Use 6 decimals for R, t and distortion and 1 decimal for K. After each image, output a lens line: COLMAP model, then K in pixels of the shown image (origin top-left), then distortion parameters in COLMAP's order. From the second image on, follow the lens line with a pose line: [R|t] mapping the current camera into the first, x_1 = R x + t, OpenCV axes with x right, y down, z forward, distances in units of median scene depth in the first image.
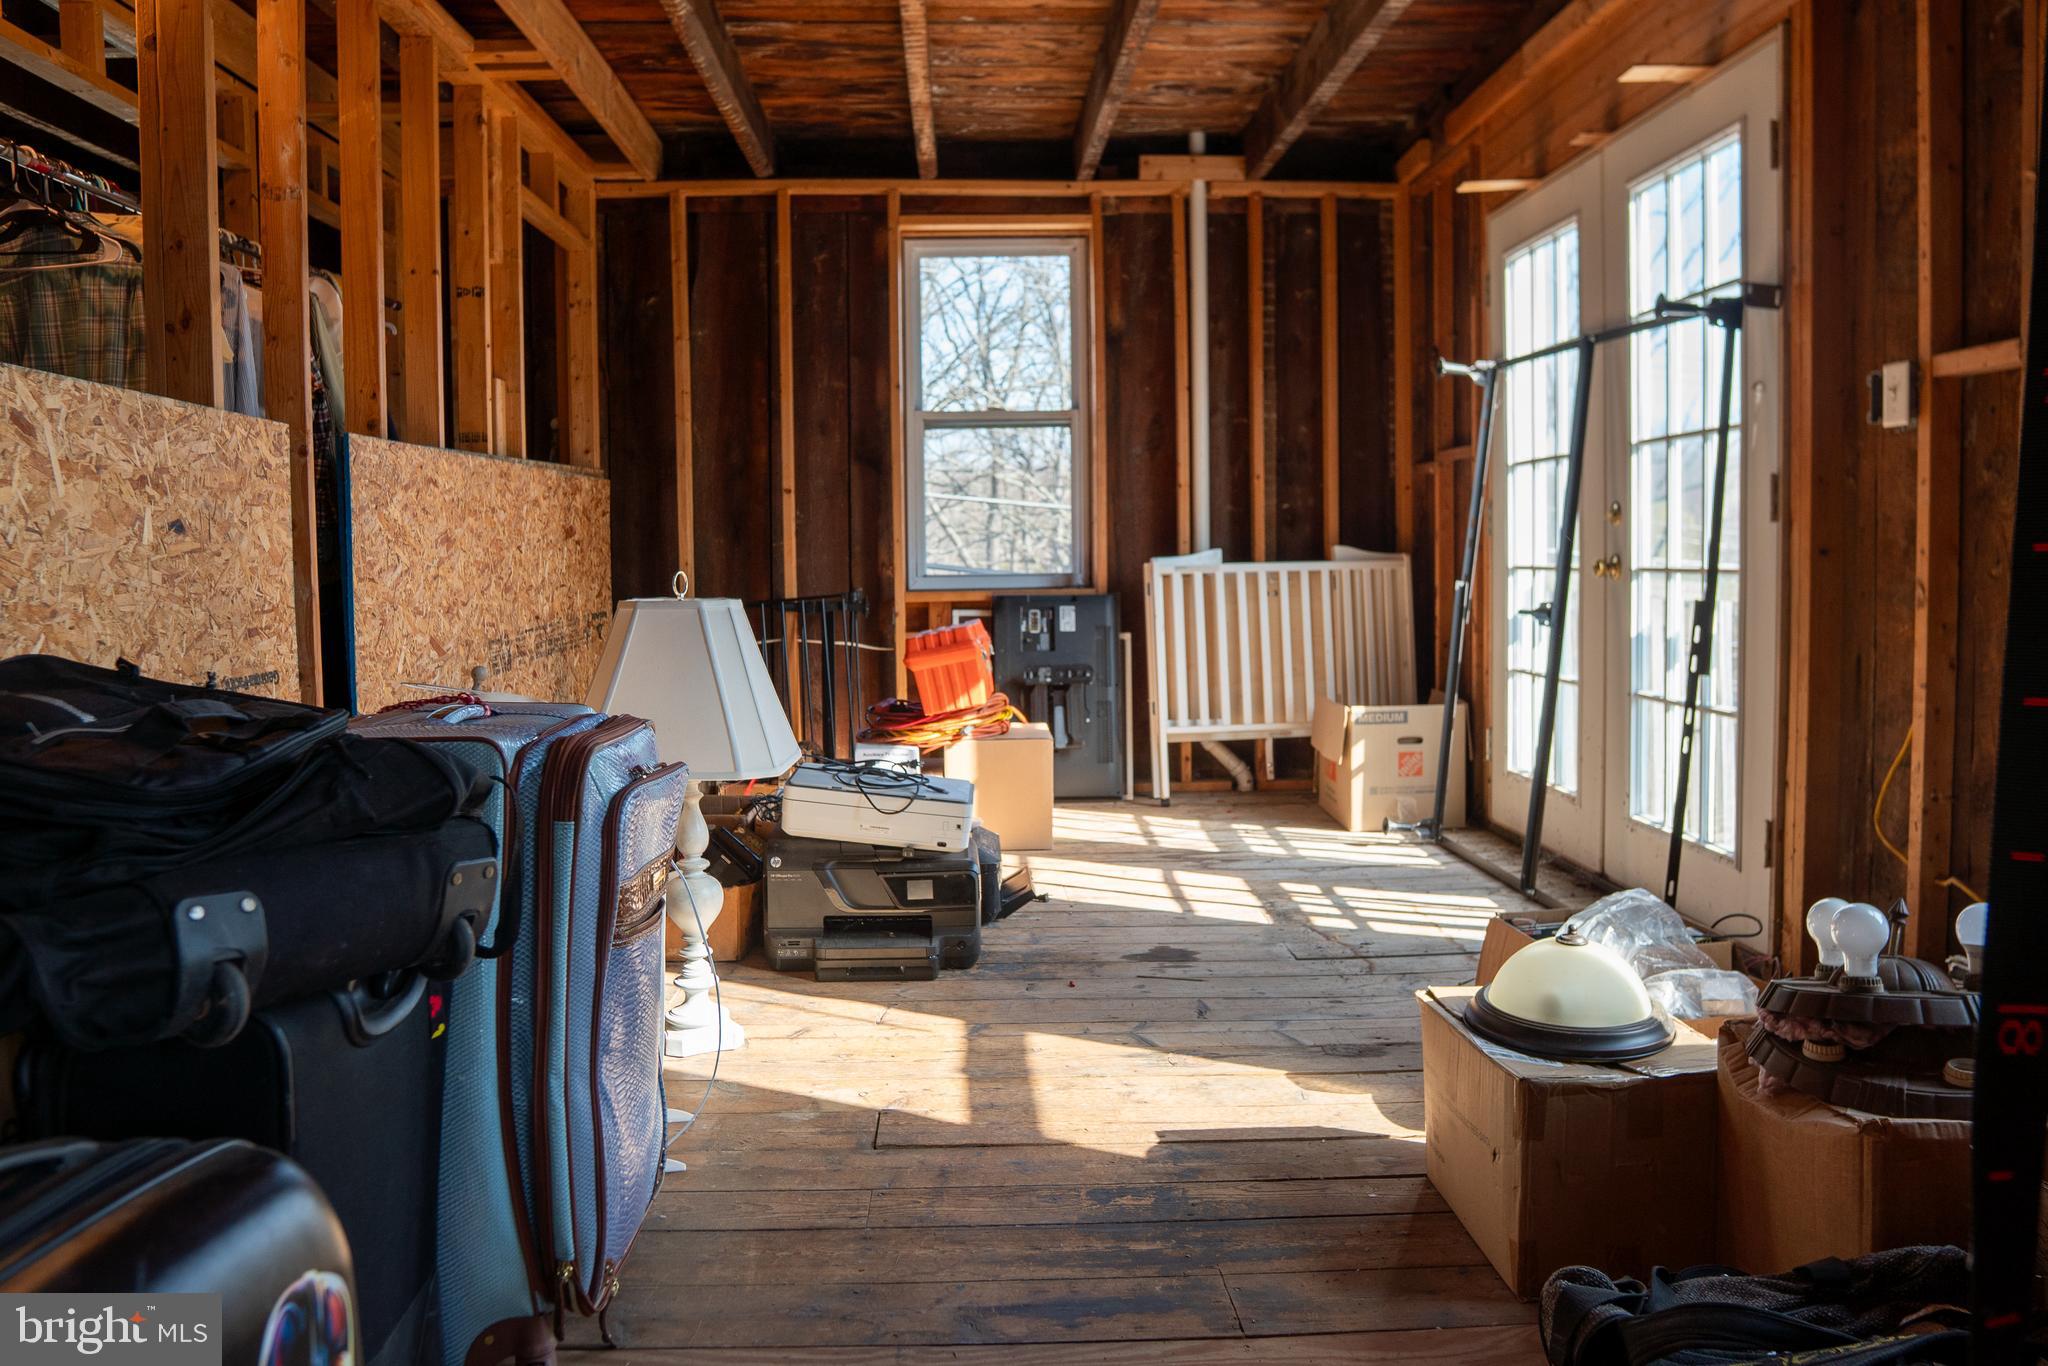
lens RADIAL K [[1531.2, 0, 1024.0], [0, 1531.2, 683.0], [0, 0, 1]] dist [-0.092277, 0.009767]
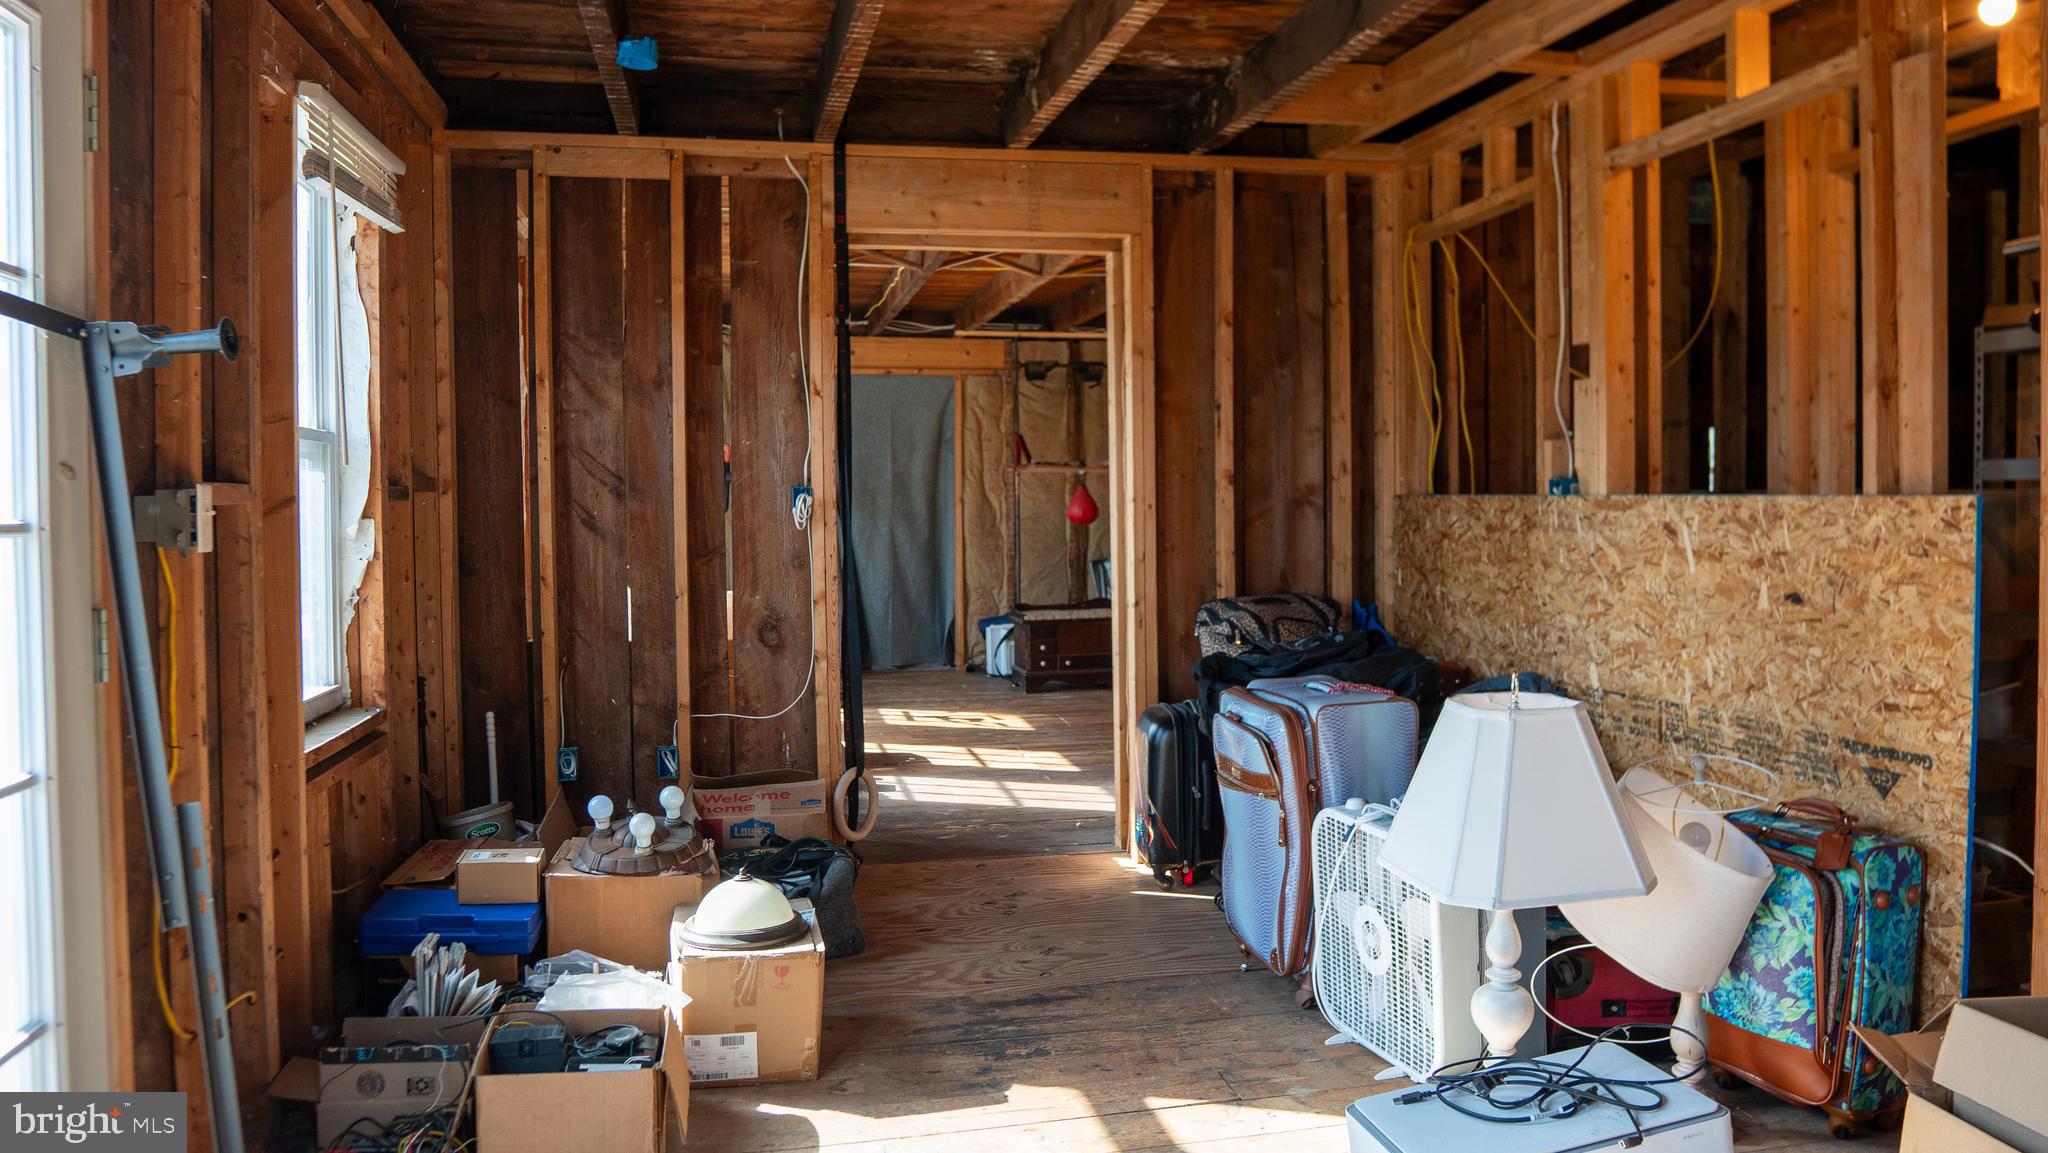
lens RADIAL K [[1455.9, 0, 1023.2], [0, 1455.9, 538.8], [0, 0, 1]] dist [-0.074486, 0.004647]
pose [[-0.986956, 0.021696, -0.159519, 0.268265], [0.004854, 0.994437, 0.105222, -0.303222], [0.160915, 0.103075, -0.981571, 2.205688]]
